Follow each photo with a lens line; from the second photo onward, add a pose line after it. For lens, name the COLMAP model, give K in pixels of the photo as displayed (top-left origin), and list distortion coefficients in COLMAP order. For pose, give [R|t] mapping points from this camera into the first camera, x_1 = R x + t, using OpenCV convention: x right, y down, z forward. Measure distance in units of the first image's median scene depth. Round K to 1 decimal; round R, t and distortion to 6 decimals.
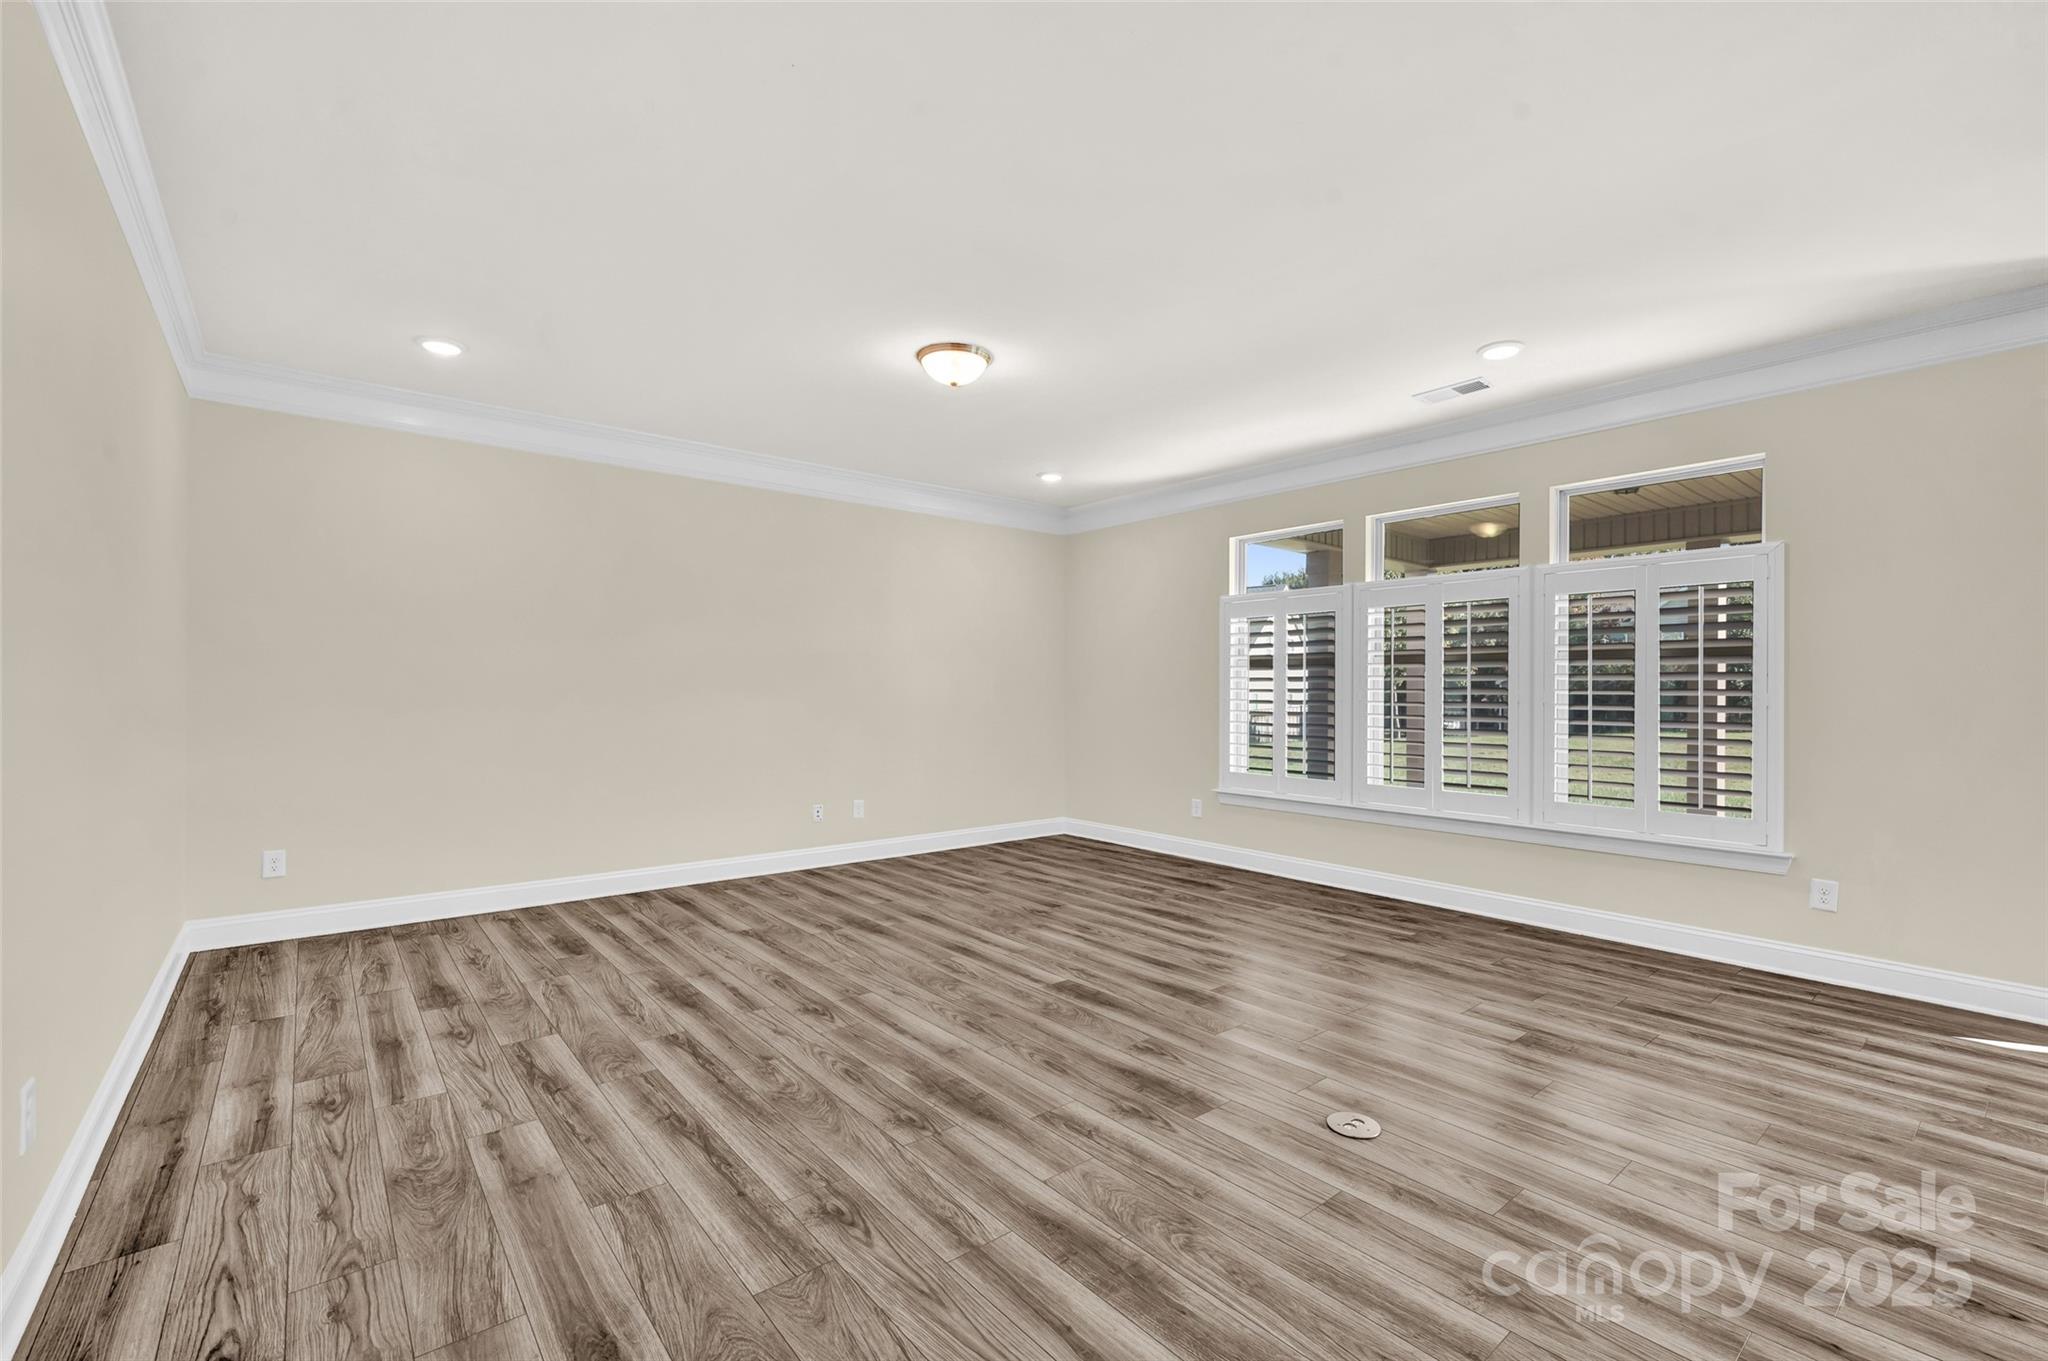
lens RADIAL K [[875.6, 0, 1022.7], [0, 875.6, 668.5], [0, 0, 1]] dist [-0.002321, -0.000553]
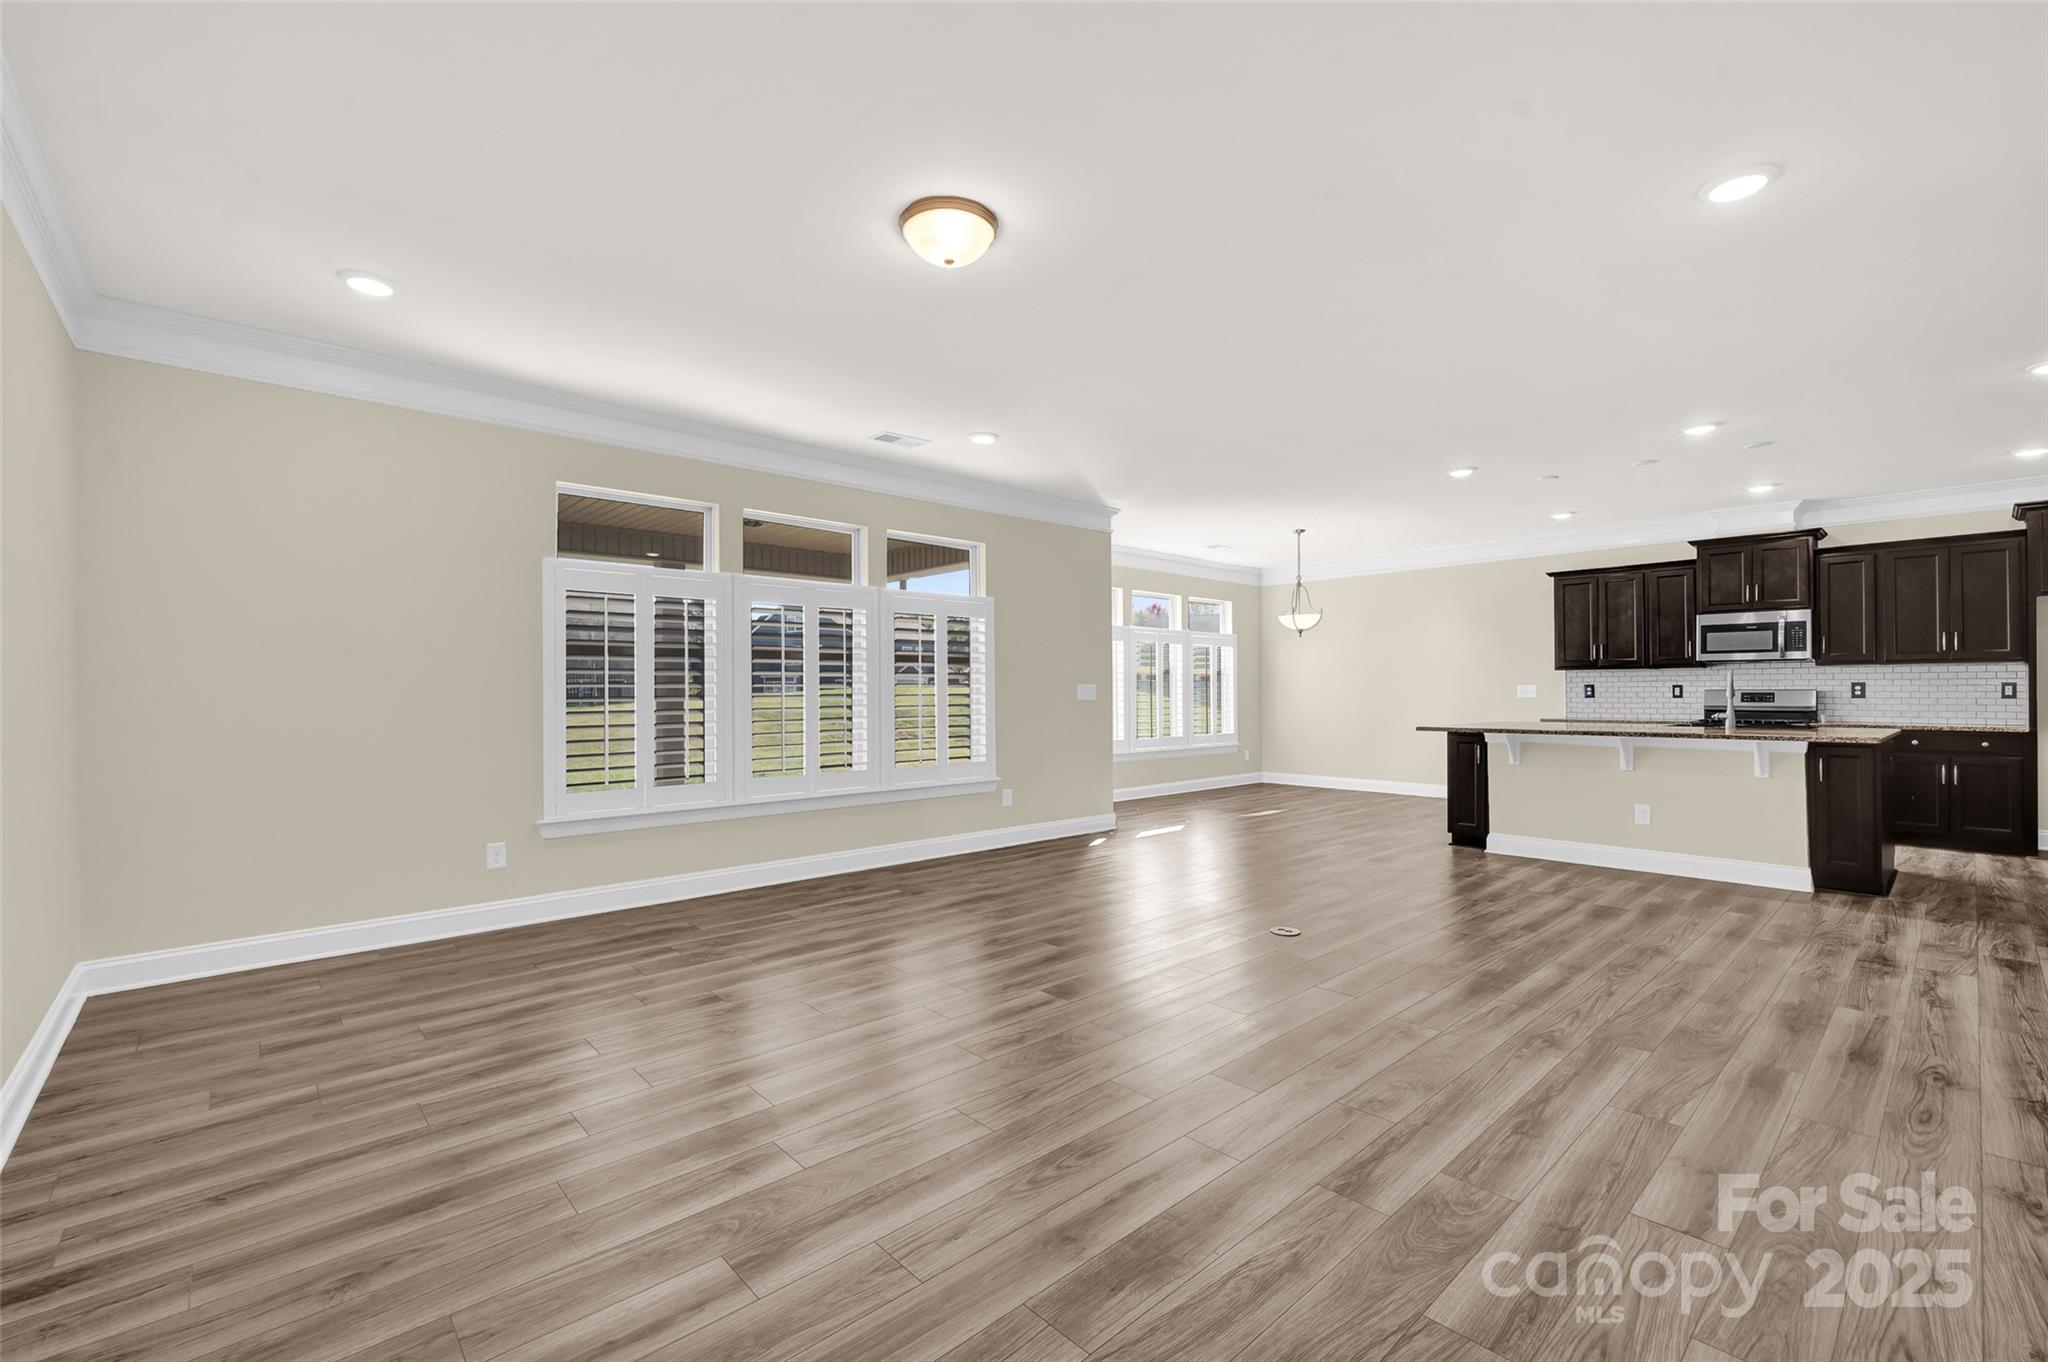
lens RADIAL K [[853.9, 0, 1043.8], [0, 853.9, 686.6], [0, 0, 1]] dist [0.002406, 0.000760]
pose [[-0.054611, -0.003293, 0.998502, -1.083472], [-0.025360, 0.999677, 0.001910, 0.032439], [-0.998186, -0.025218, -0.054677, 1.316400]]
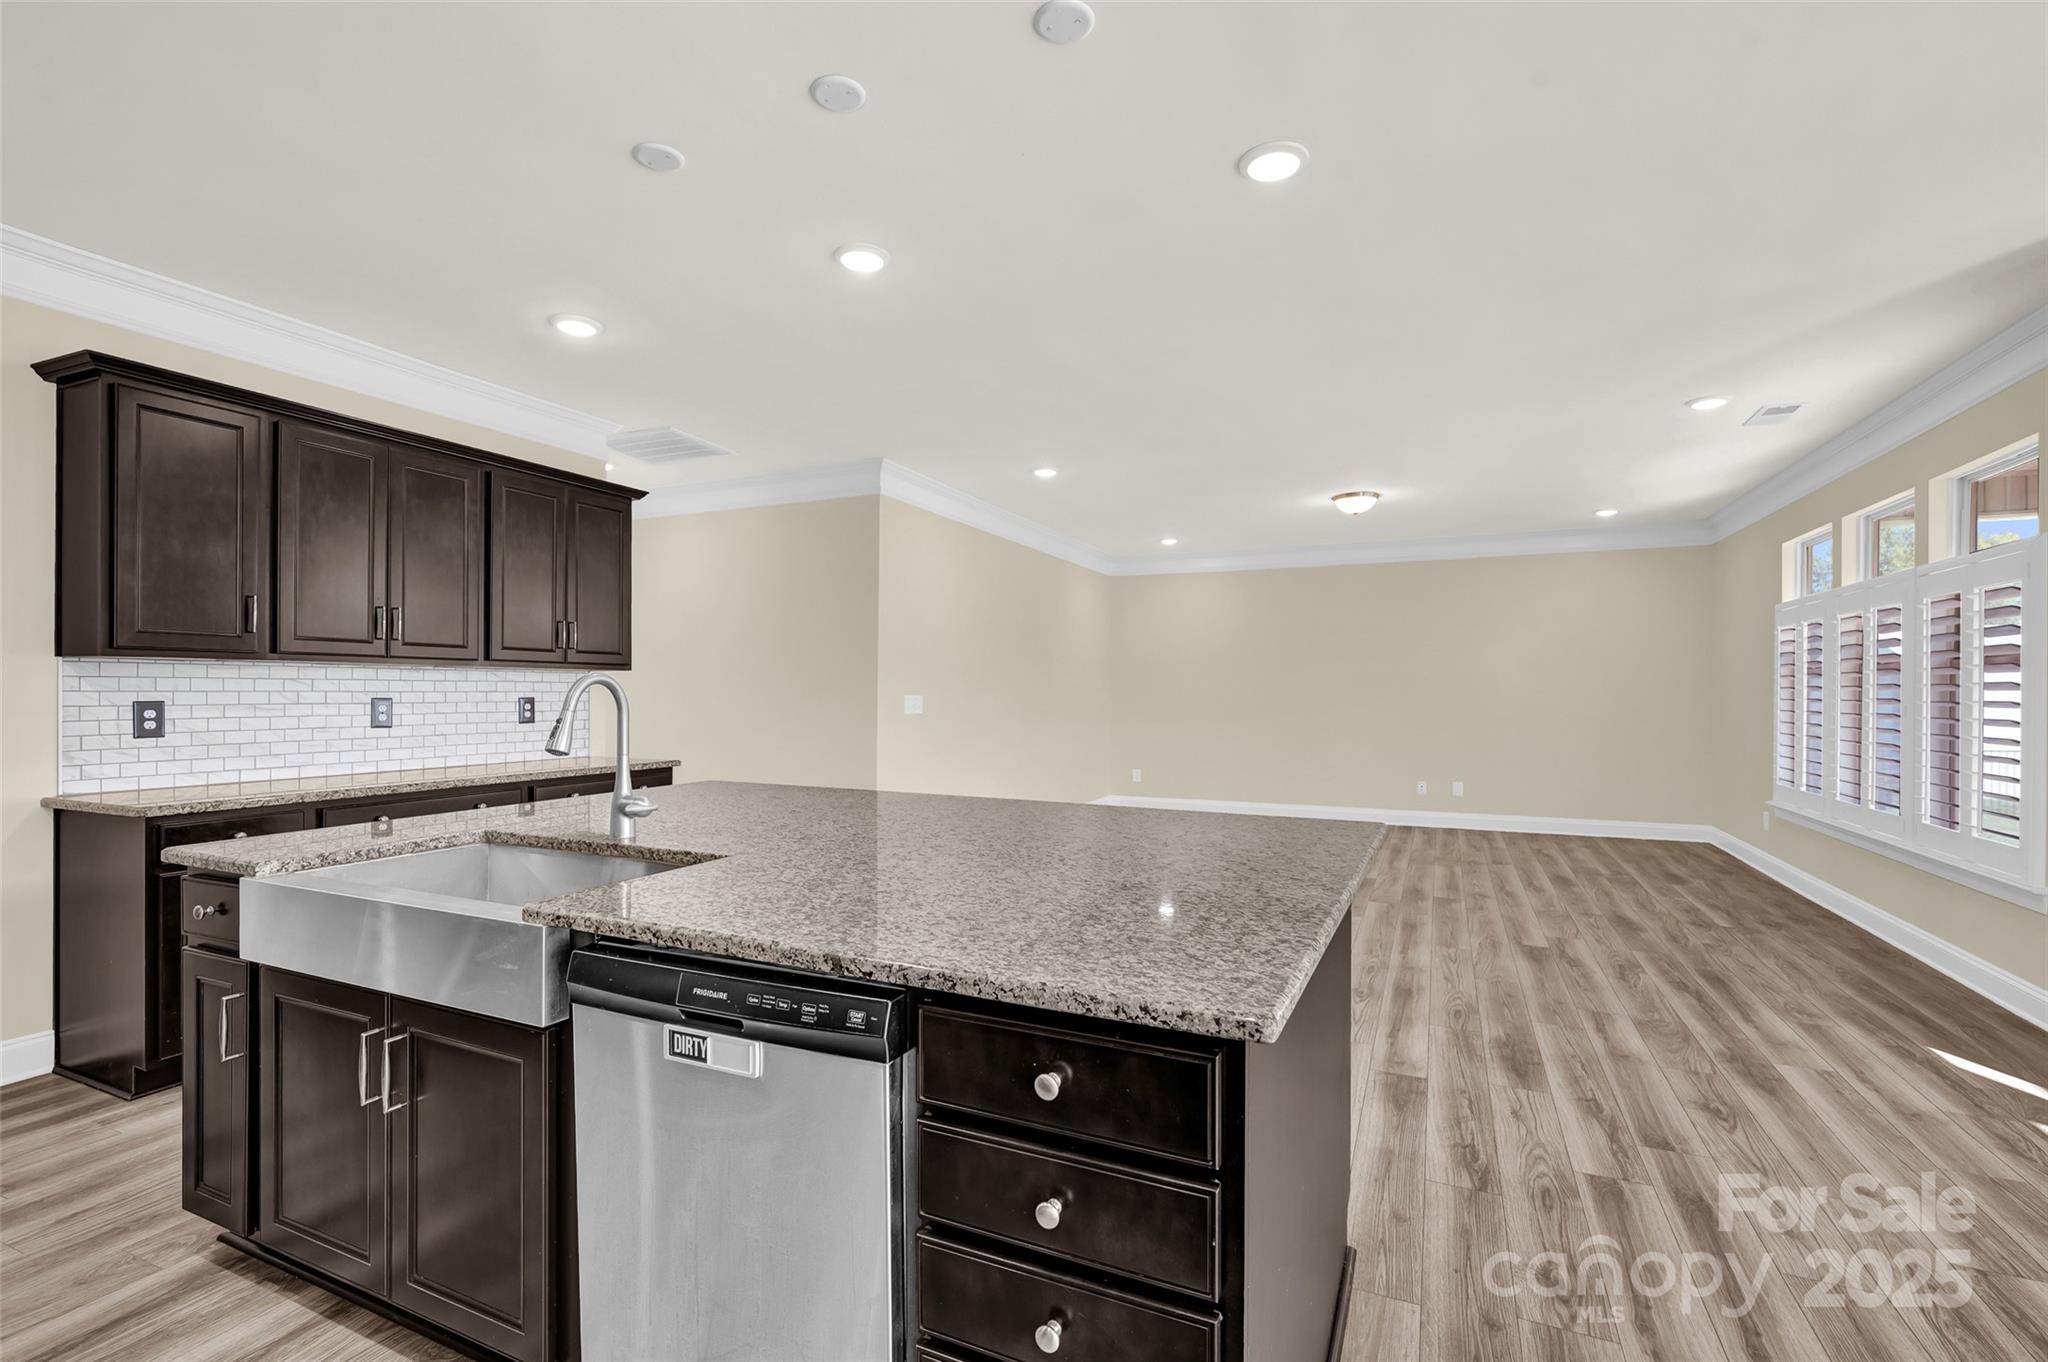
lens RADIAL K [[895.0, 0, 1010.9], [0, 895.0, 689.0], [0, 0, 1]] dist [0.002962, 0.000241]
pose [[0.412560, -0.012277, -0.910848, 1.584635], [0.027066, 0.999633, -0.001214, -0.020389], [0.910528, -0.024153, 0.412741, -0.384934]]
